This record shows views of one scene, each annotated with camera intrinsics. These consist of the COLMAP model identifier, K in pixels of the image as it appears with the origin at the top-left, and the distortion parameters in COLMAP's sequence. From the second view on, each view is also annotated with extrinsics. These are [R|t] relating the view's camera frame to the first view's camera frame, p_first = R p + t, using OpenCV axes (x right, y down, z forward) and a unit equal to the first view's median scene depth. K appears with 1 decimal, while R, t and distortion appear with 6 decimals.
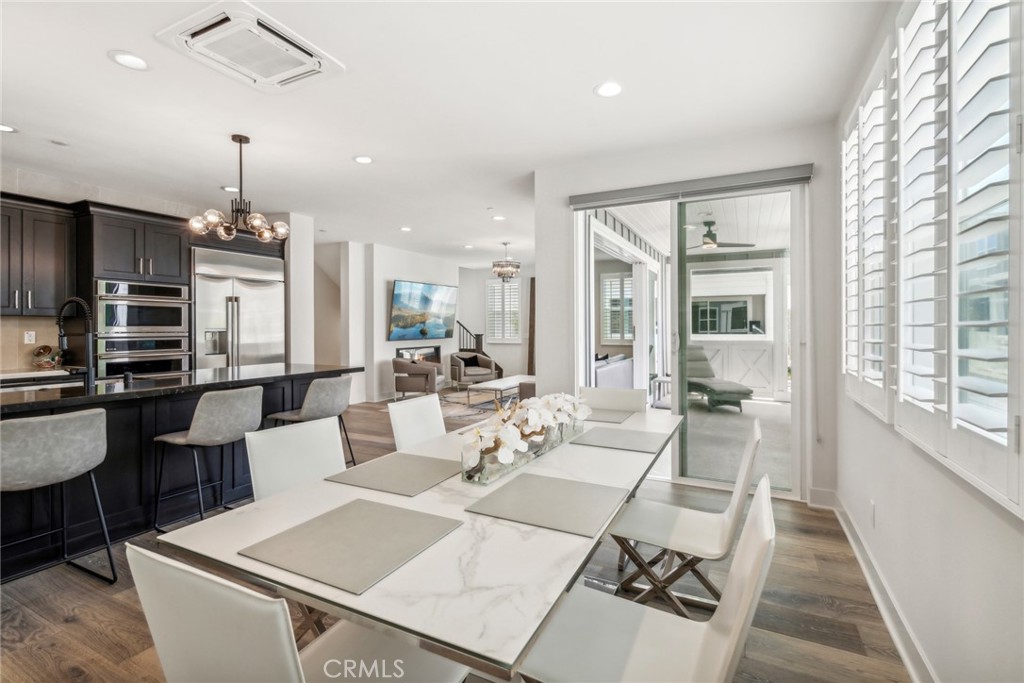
lens RADIAL K [[475.0, 0, 516.0], [0, 475.0, 325.2], [0, 0, 1]] dist [-0.001004, 0.000565]
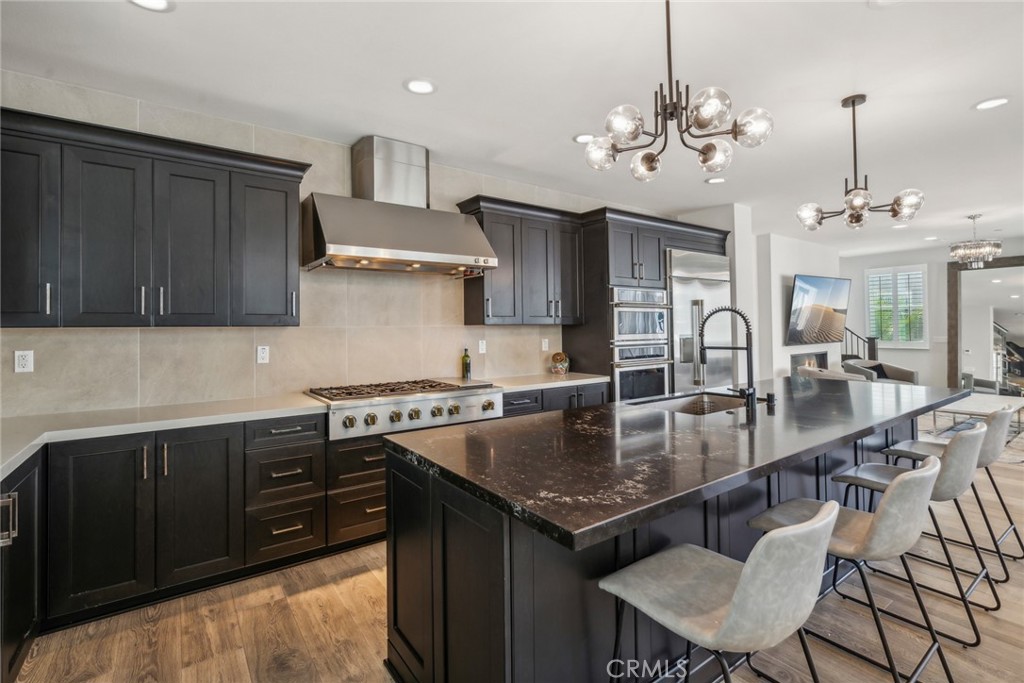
lens RADIAL K [[475.0, 0, 516.0], [0, 475.0, 325.2], [0, 0, 1]] dist [-0.001004, 0.000565]
pose [[0.887798, -0.010839, -0.460106, -0.568069], [0.011325, 0.999934, -0.001702, -0.015776], [0.460095, -0.003700, 0.887862, 0.030959]]
